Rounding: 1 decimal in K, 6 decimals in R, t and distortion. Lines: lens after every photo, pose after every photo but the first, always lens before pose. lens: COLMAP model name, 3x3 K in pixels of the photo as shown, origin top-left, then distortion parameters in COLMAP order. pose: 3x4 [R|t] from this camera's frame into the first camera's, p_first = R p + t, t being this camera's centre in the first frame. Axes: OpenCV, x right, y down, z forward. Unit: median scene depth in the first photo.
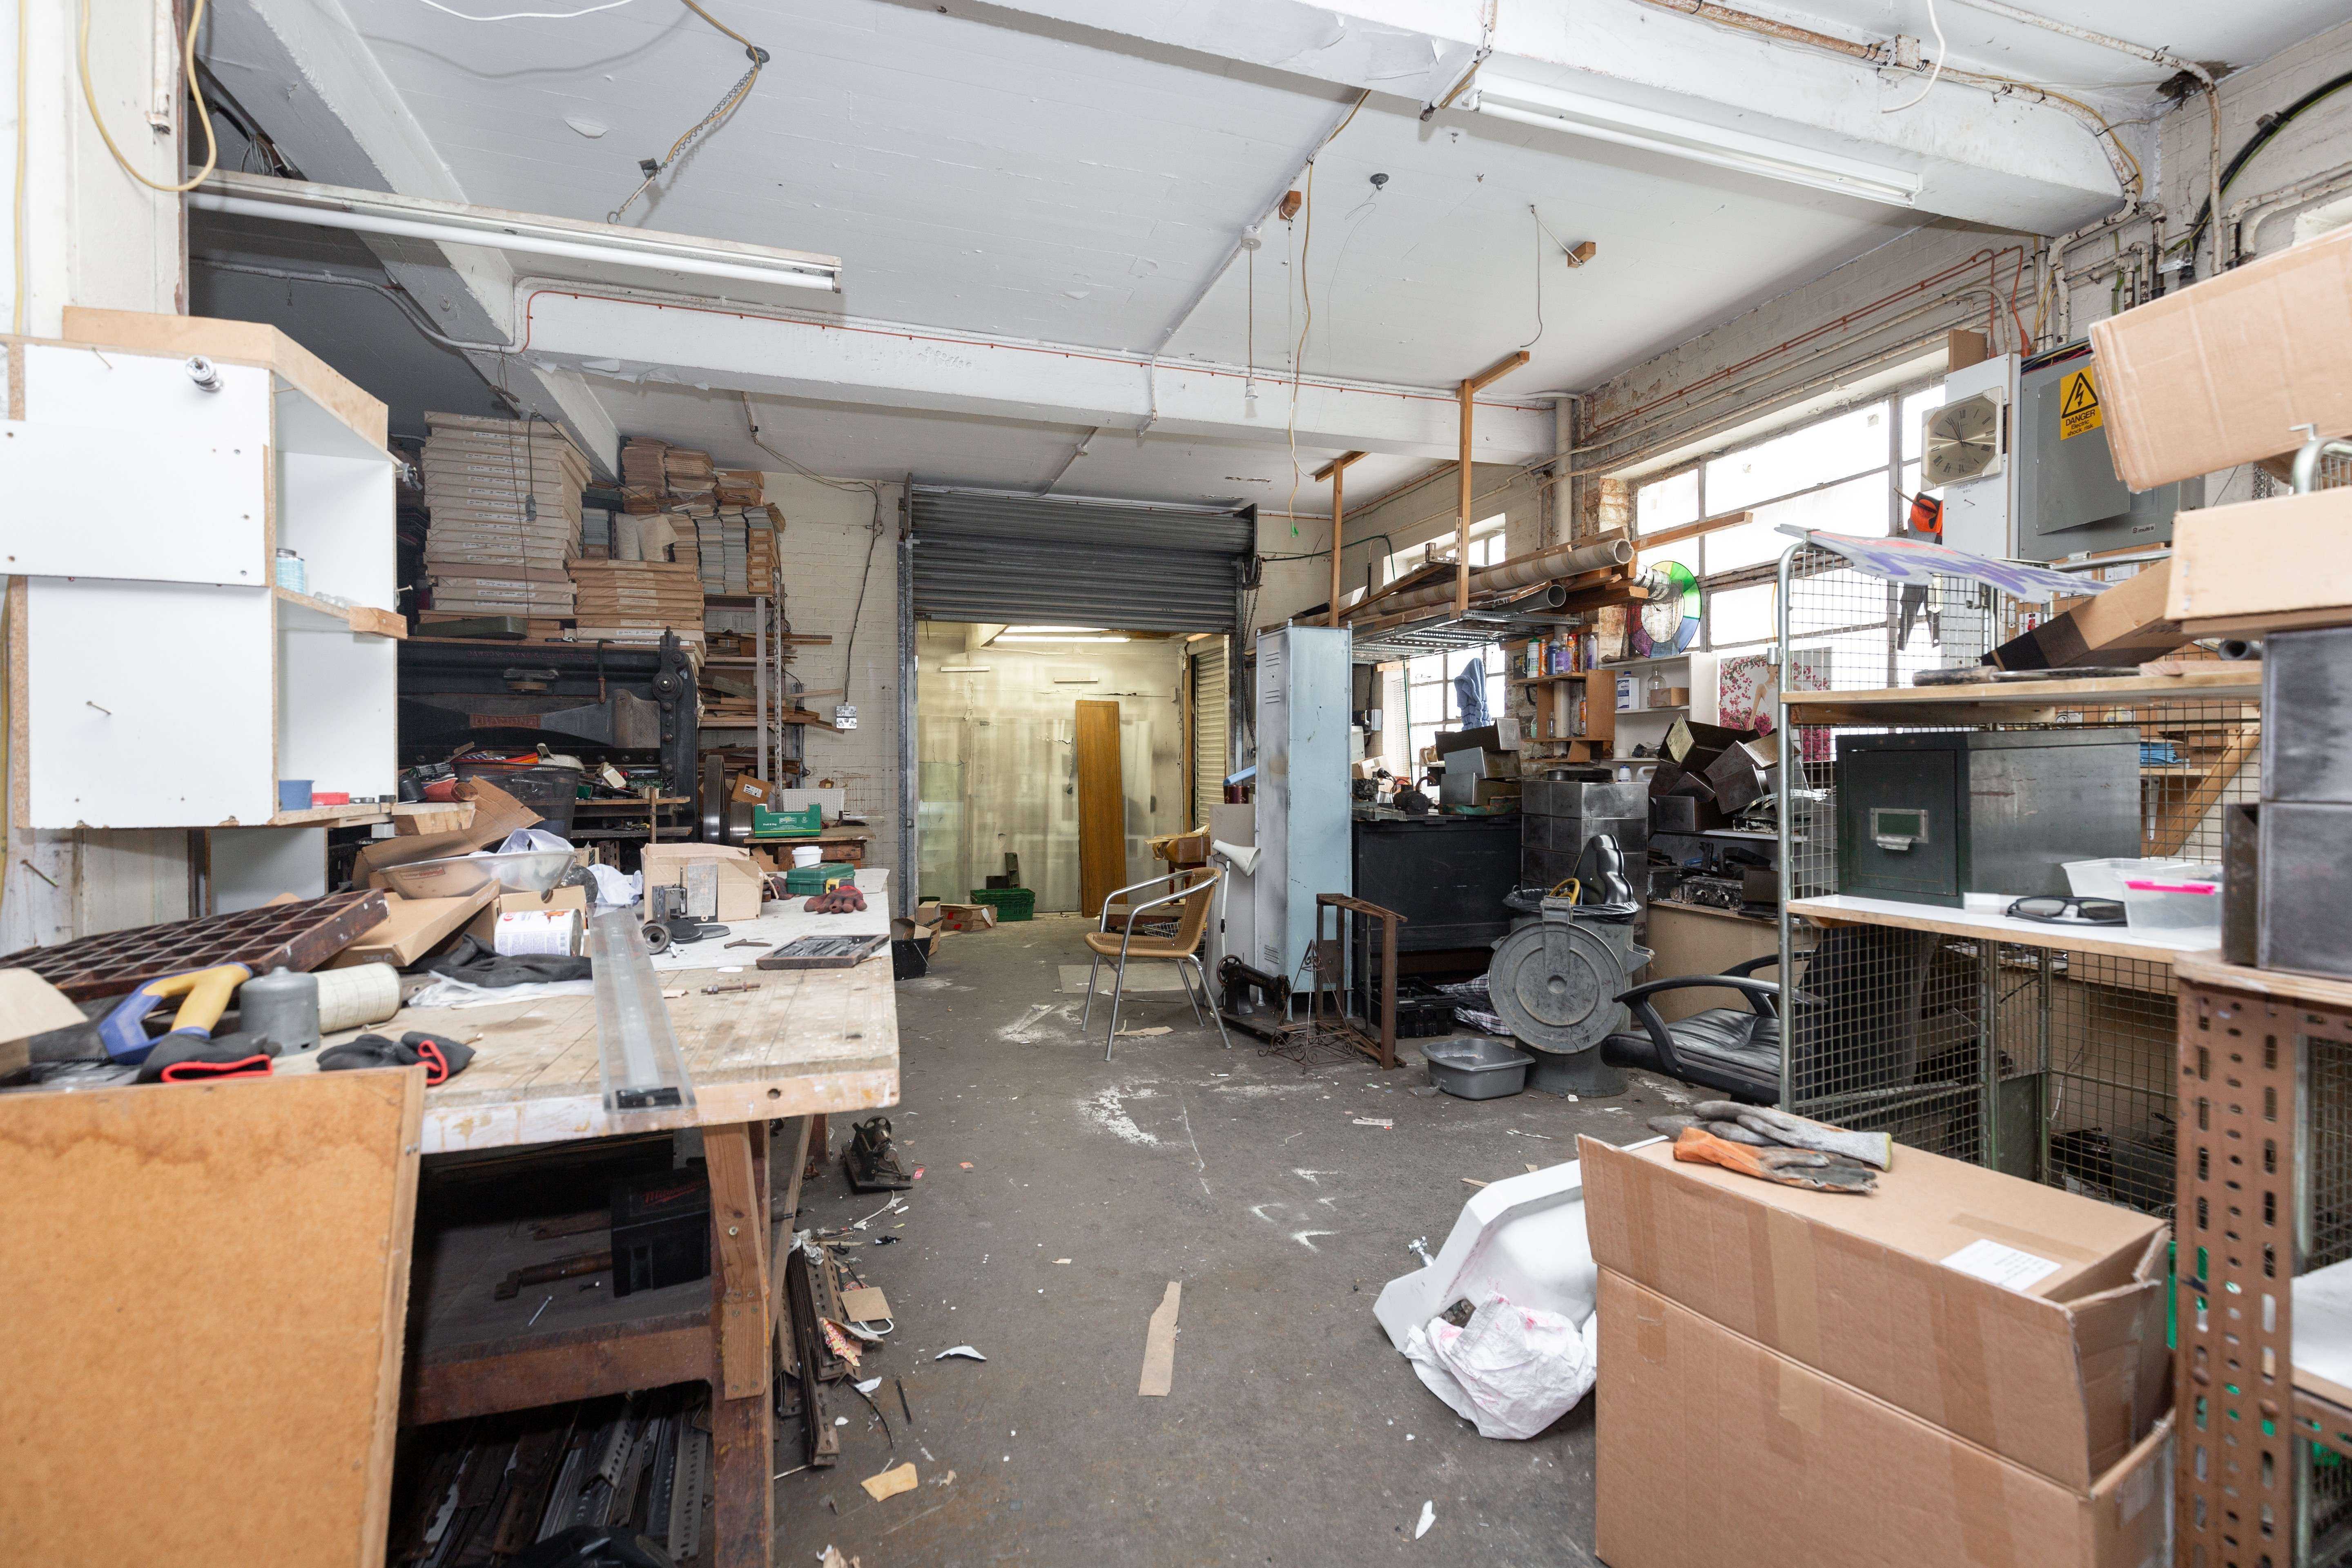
lens RADIAL K [[1075.4, 0, 1173.7], [0, 1075.4, 774.9], [0, 0, 1]] dist [0.001113, 0.000010]
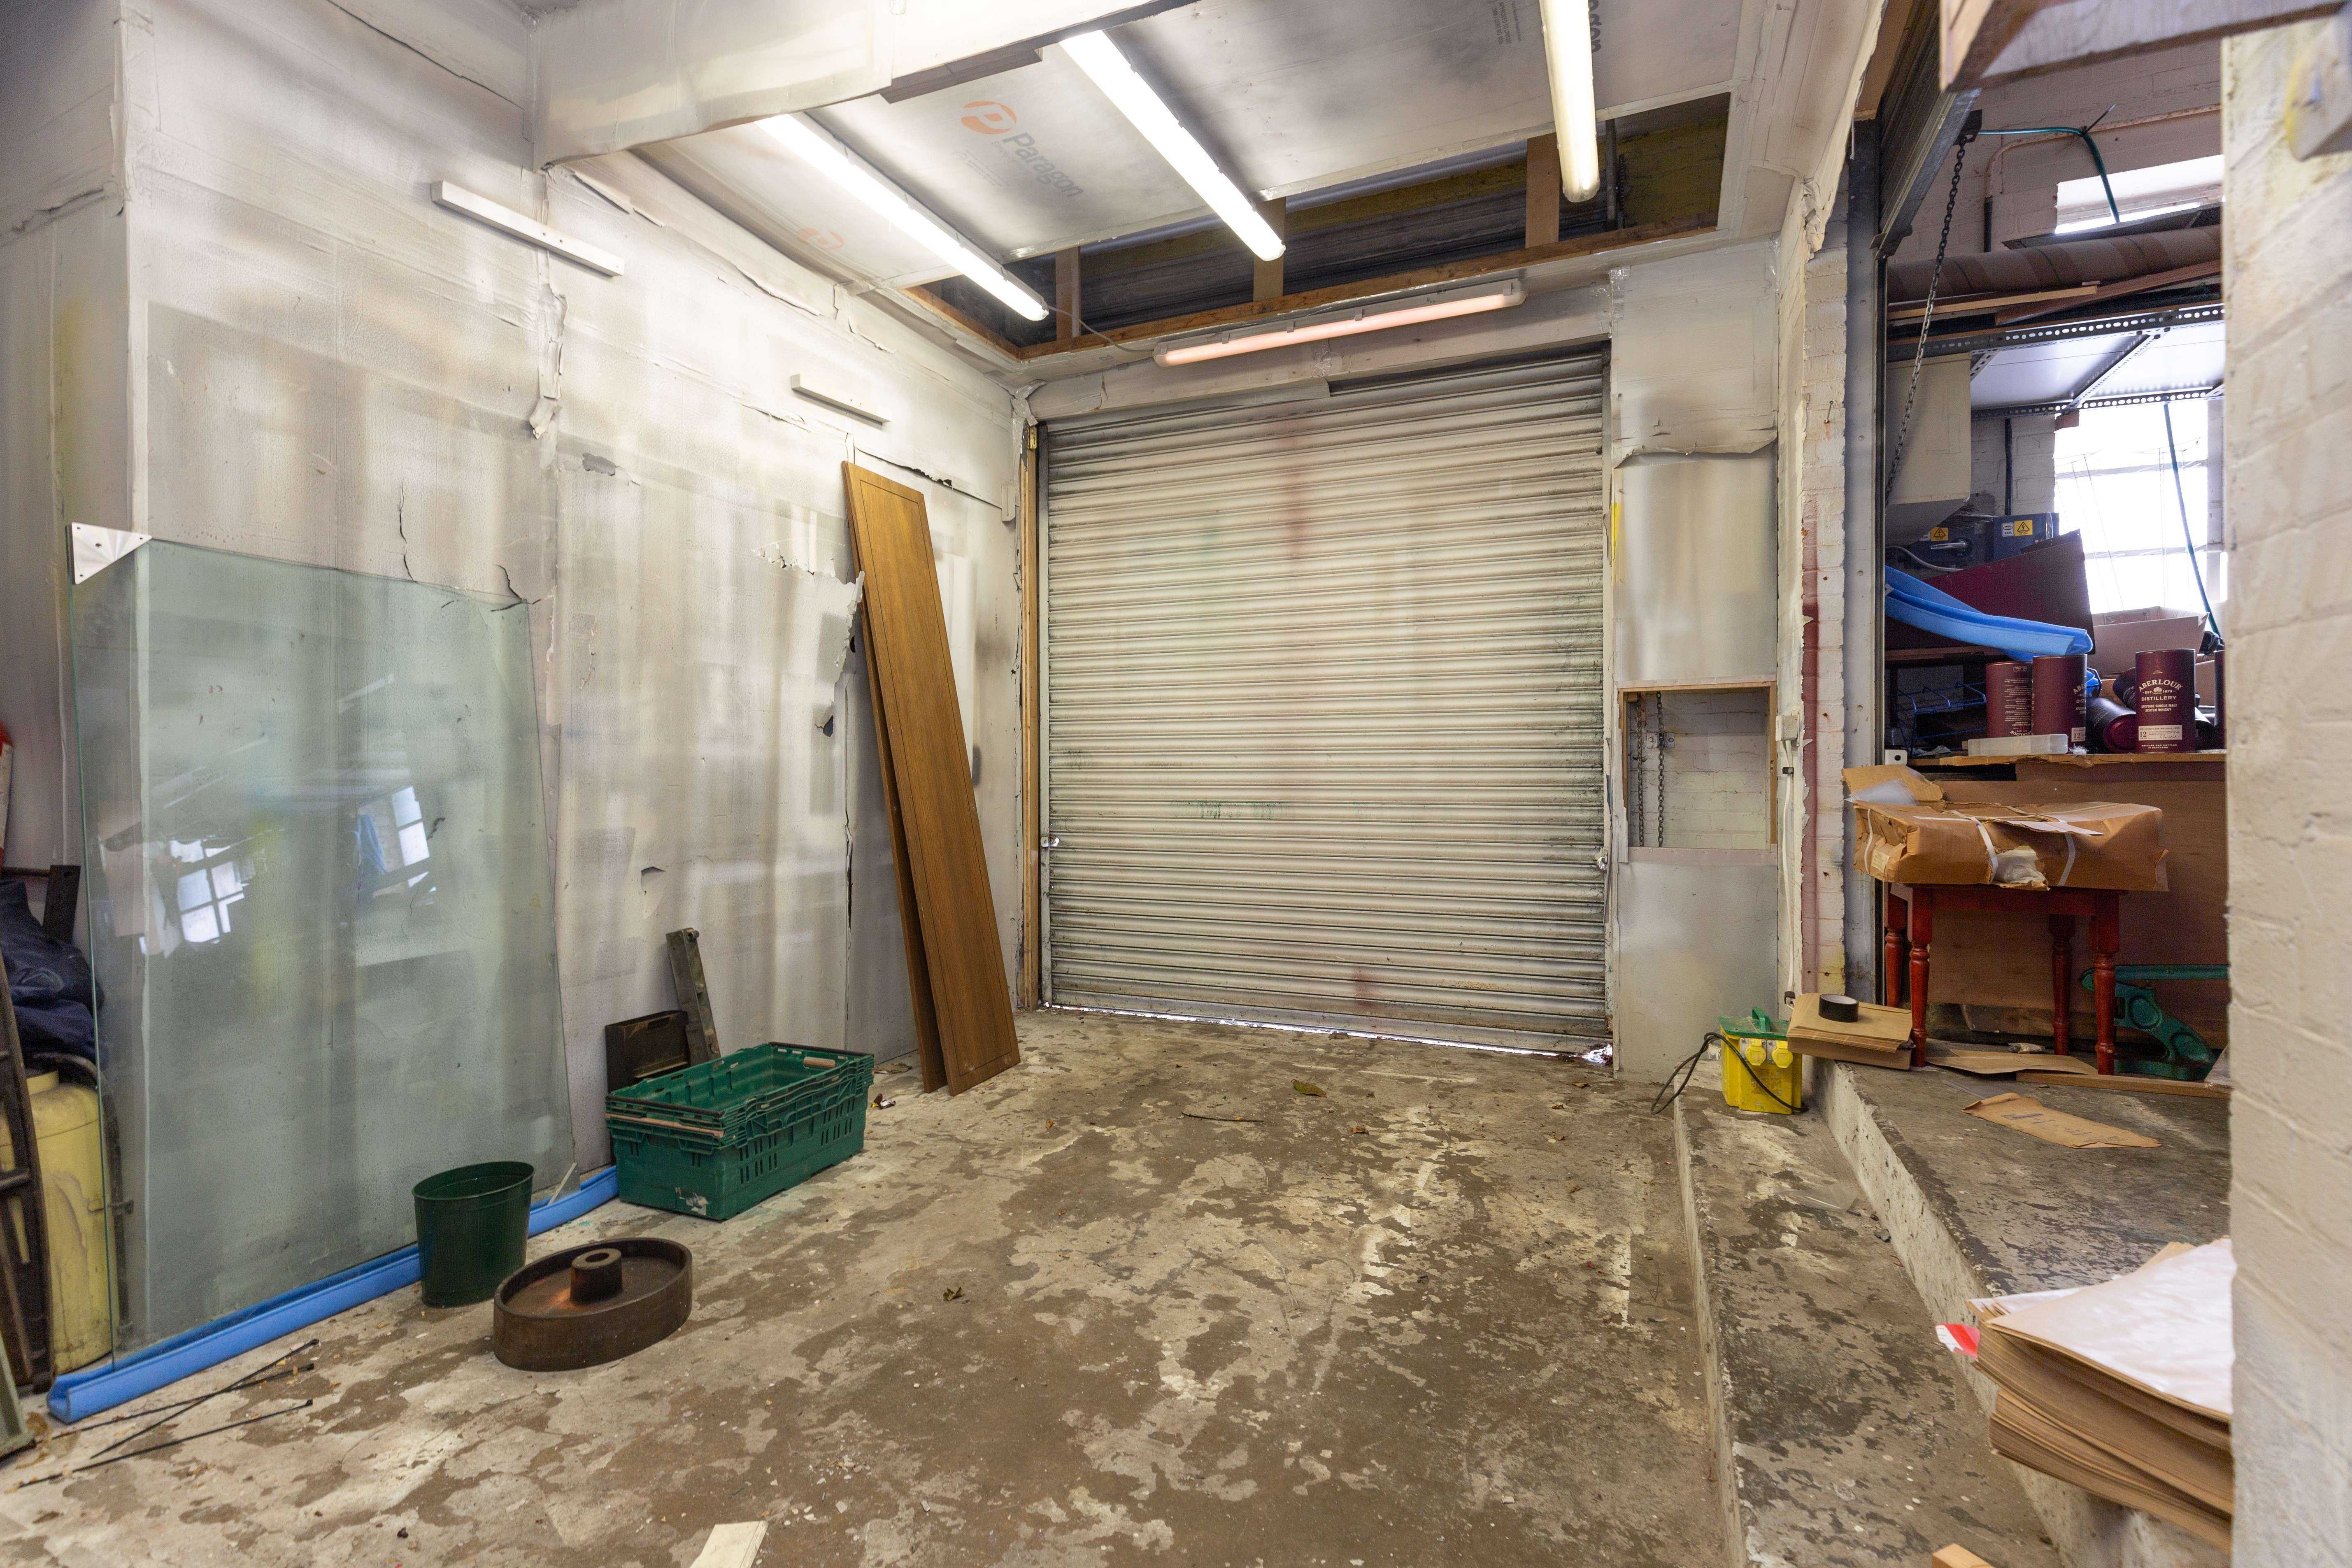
lens RADIAL K [[1075.3, 0, 1180.6], [0, 1075.3, 784.2], [0, 0, 1]] dist [0.001113, 0.000010]
pose [[0.656297, -0.014609, 0.754361, -0.282783], [0.009199, 0.999893, 0.011361, 0.030399], [-0.754446, -0.000517, 0.656362, 0.702539]]
